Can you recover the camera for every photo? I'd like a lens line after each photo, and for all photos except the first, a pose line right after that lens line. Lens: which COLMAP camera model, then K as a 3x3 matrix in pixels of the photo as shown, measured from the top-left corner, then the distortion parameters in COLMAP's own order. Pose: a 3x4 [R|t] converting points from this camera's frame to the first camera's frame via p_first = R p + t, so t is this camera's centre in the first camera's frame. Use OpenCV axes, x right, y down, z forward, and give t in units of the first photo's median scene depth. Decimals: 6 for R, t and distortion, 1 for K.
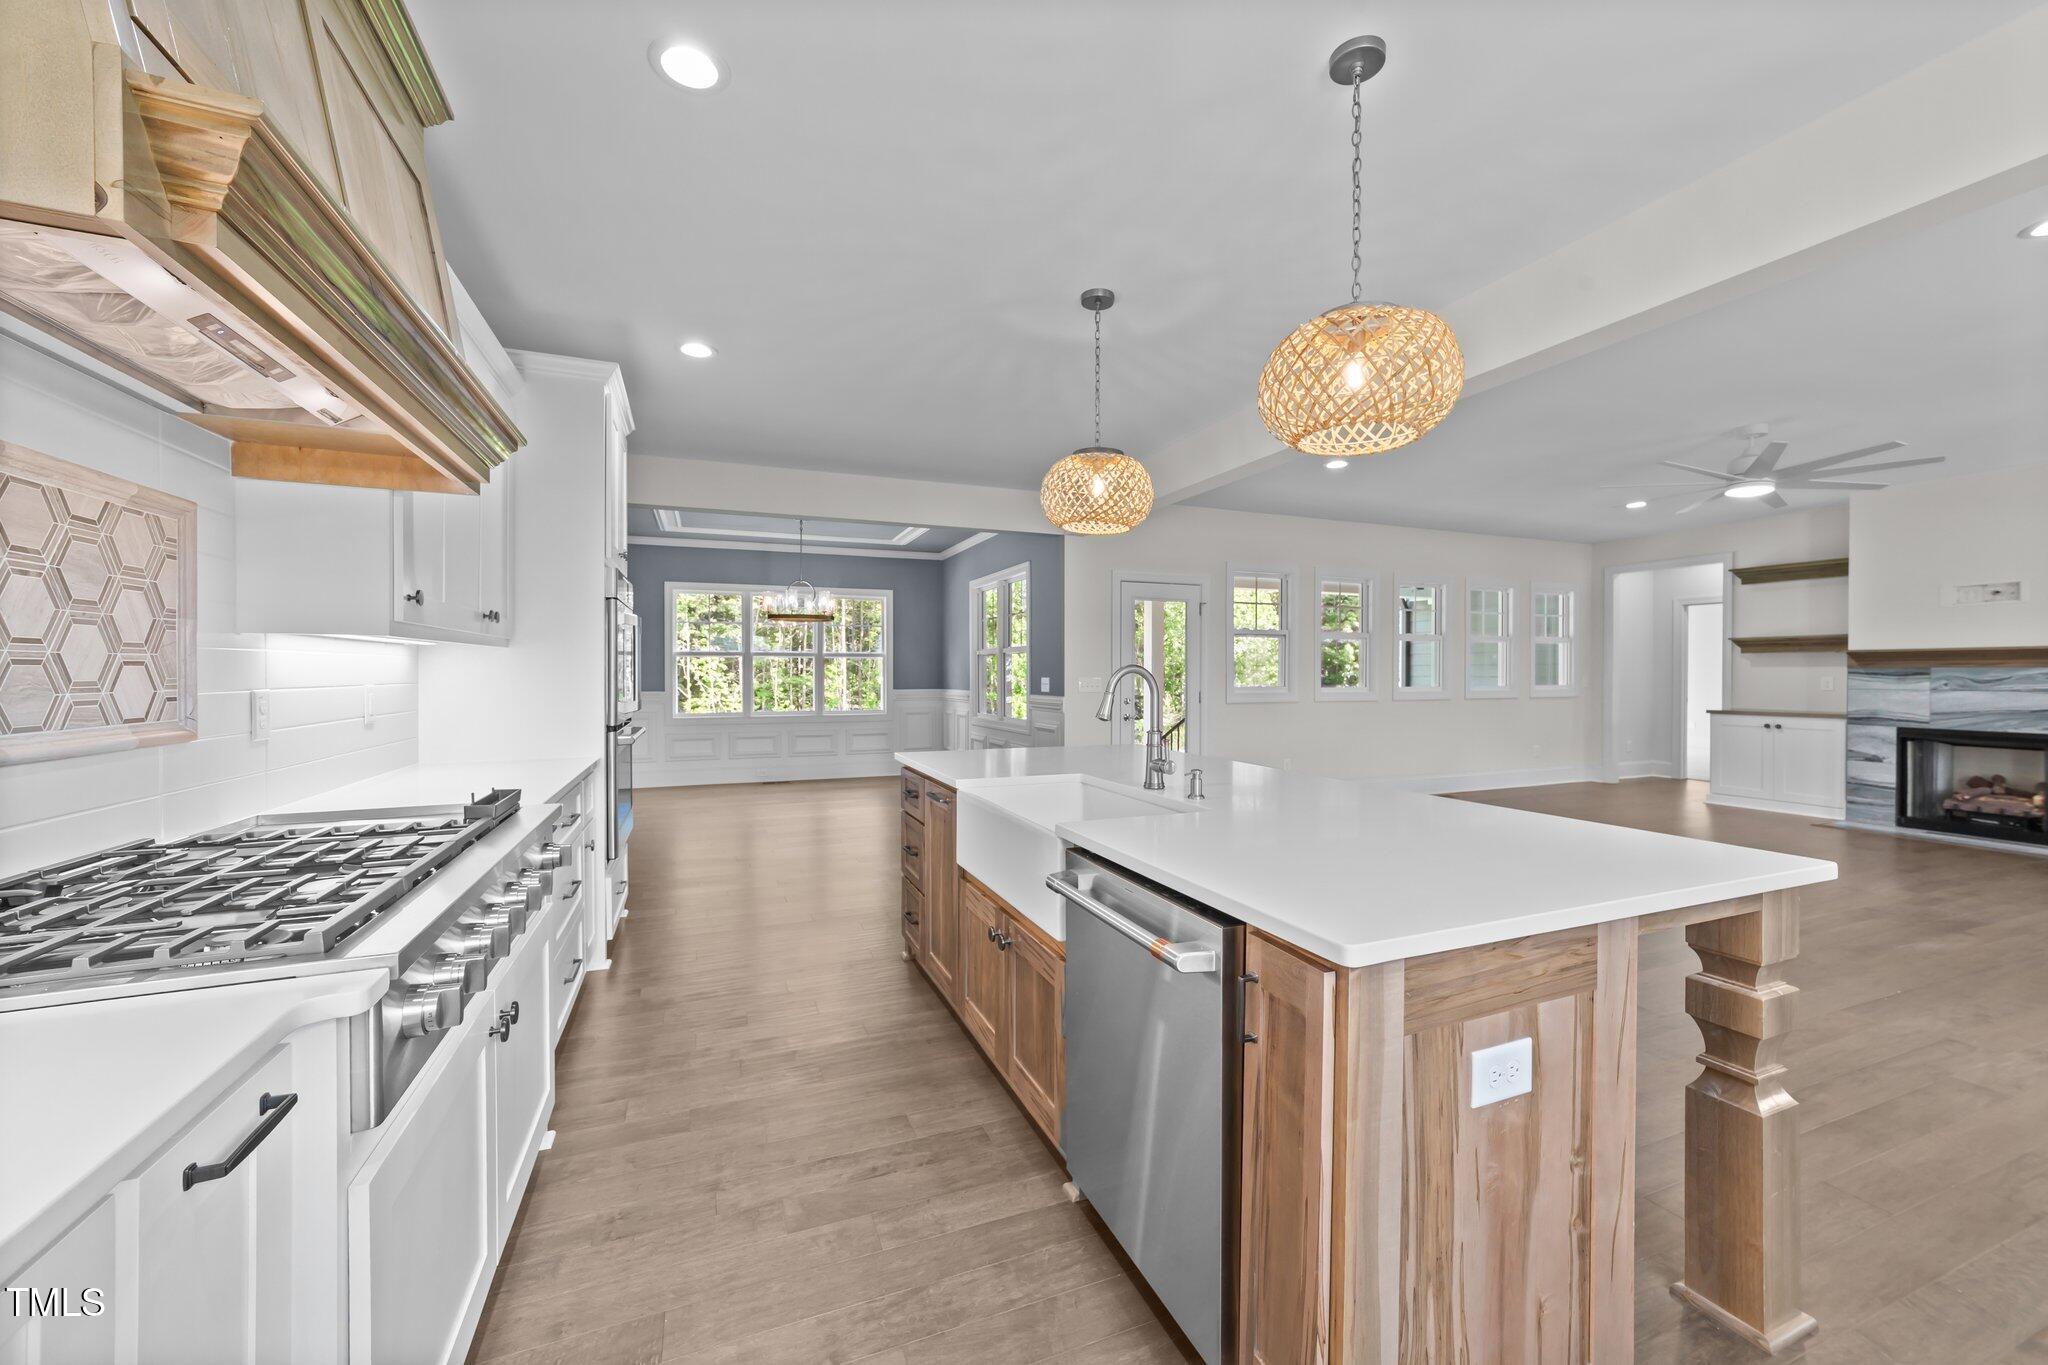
lens RADIAL K [[794.2, 0, 1027.5], [0, 794.2, 680.5], [0, 0, 1]] dist [-0.016174, 0.007935]
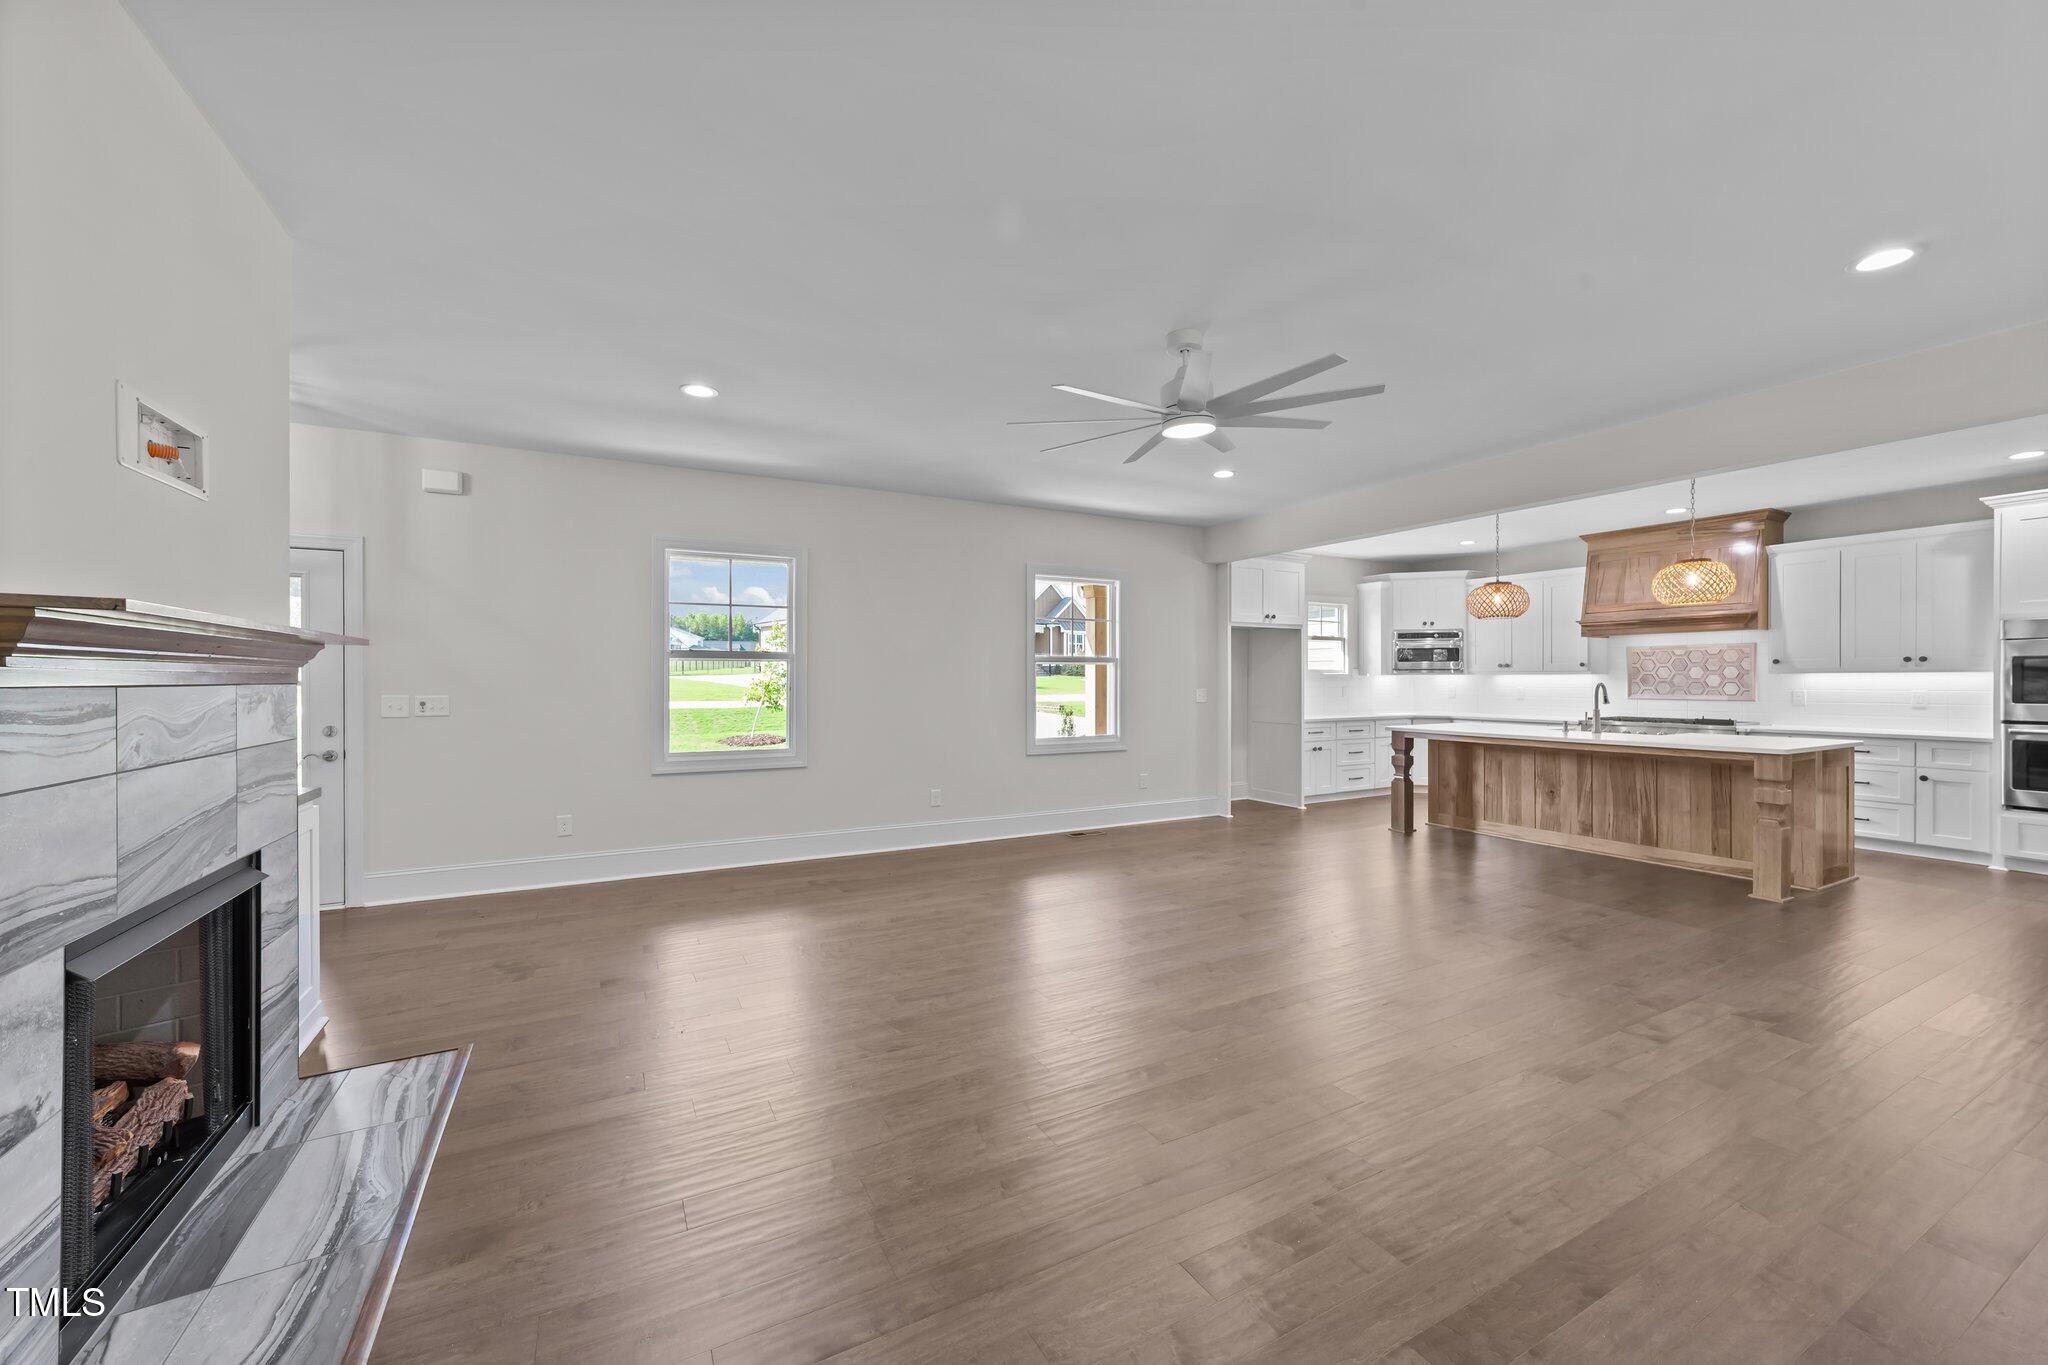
lens RADIAL K [[794.2, 0, 1027.6], [0, 794.2, 681.4], [0, 0, 1]] dist [-0.016174, 0.007935]
pose [[-0.993747, 0.001059, -0.111649, 0.815580], [-0.000424, 0.999912, 0.013263, -0.020687], [0.111653, 0.013227, -0.993659, 1.205516]]
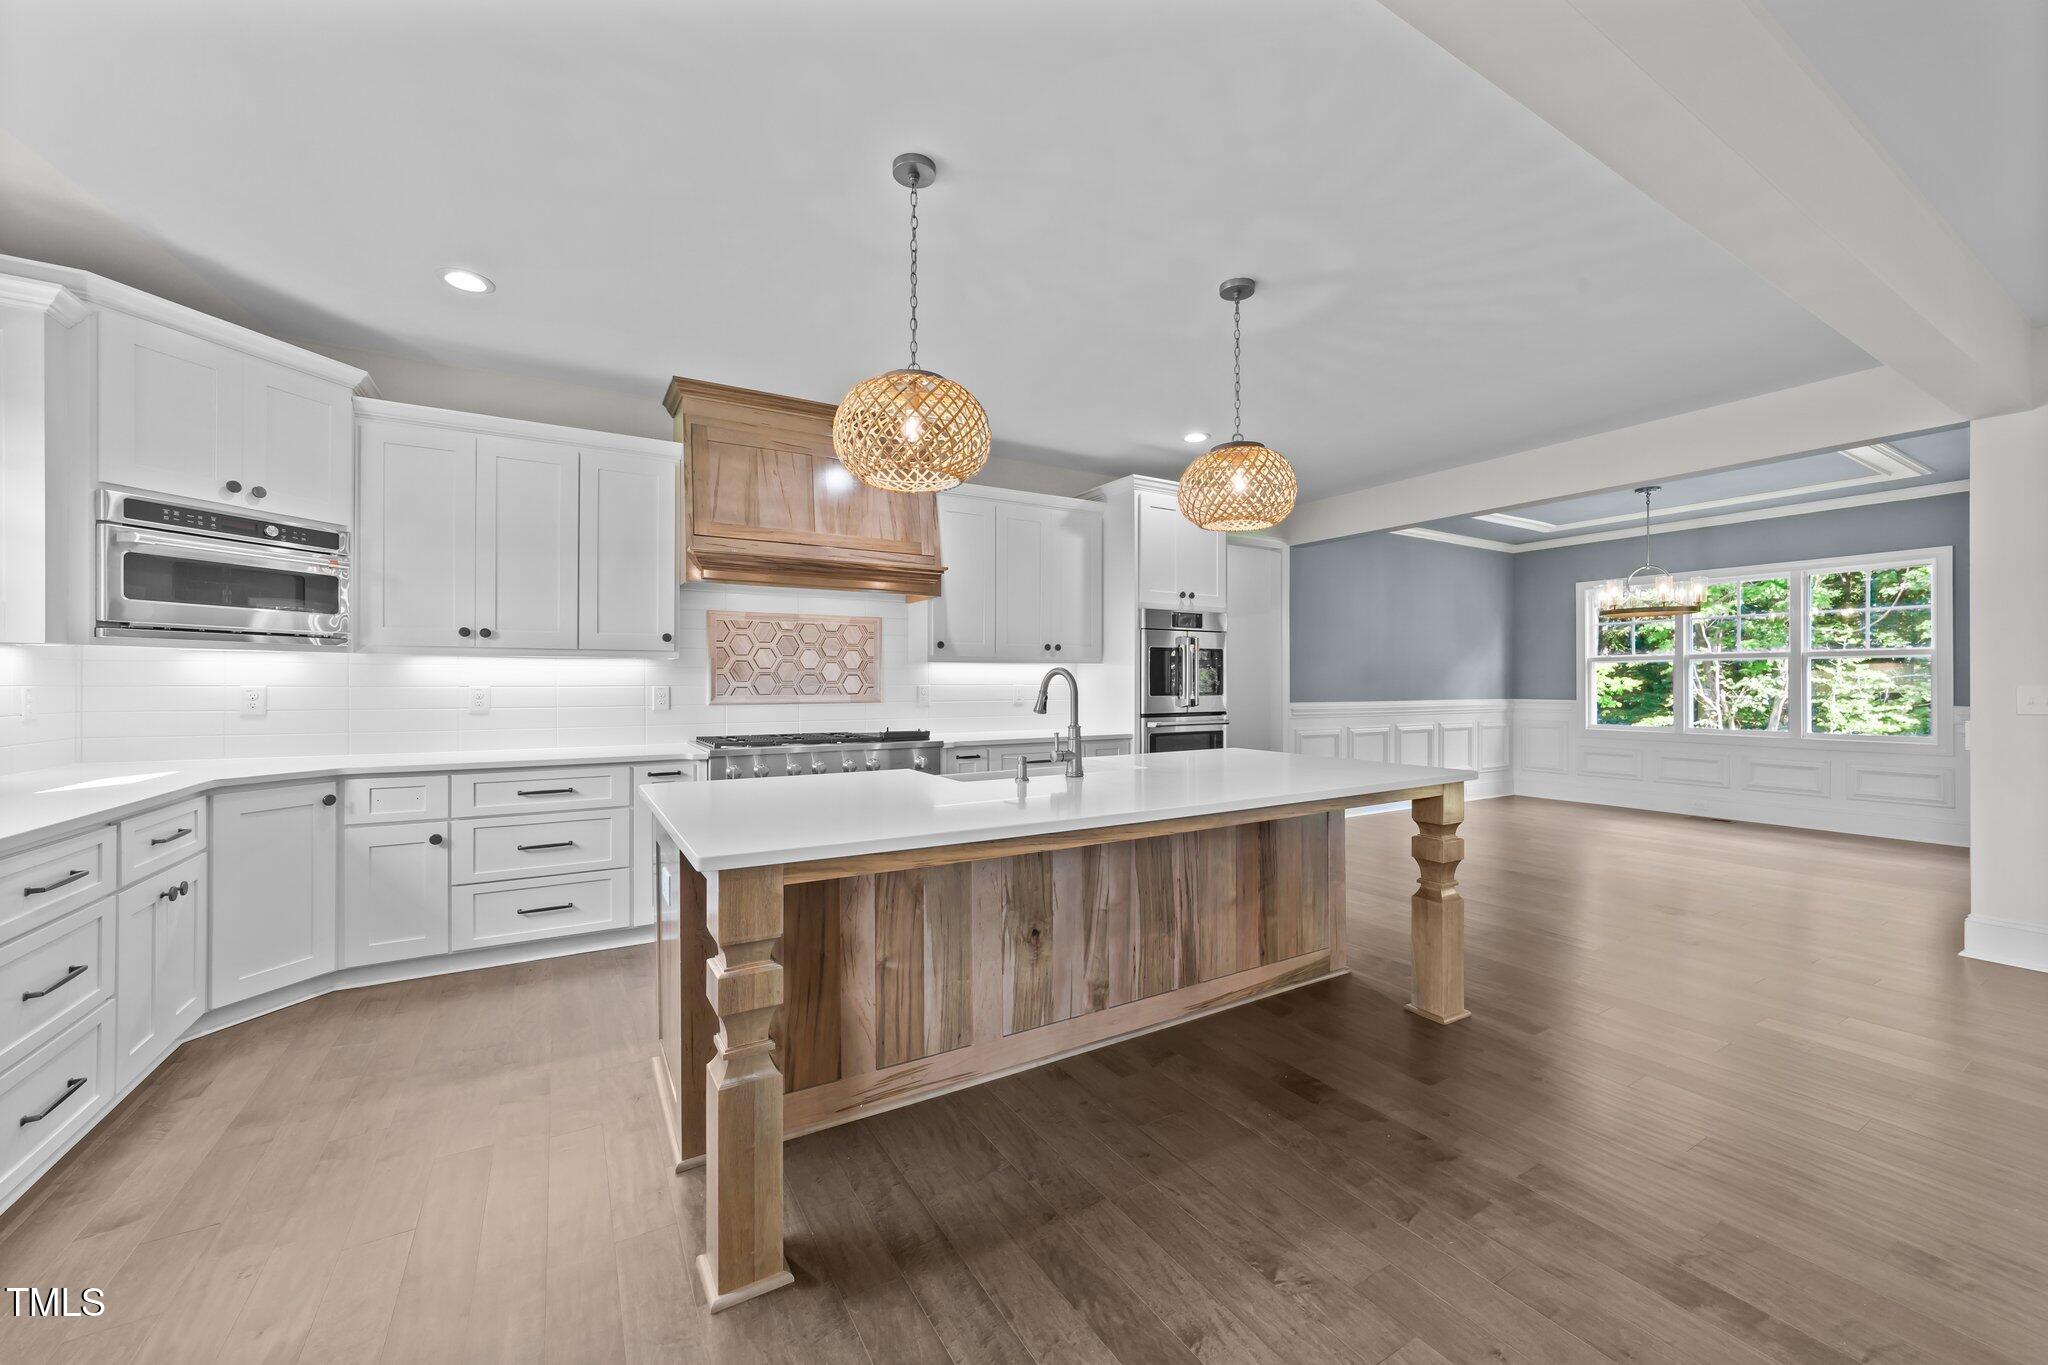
lens RADIAL K [[794.2, 0, 1031.7], [0, 794.2, 677.9], [0, 0, 1]] dist [-0.016174, 0.007935]
pose [[0.155402, -0.007755, -0.987821, 0.474665], [-0.009987, 0.999906, -0.009421, 0.002542], [0.987801, 0.011330, 0.155310, 0.284970]]
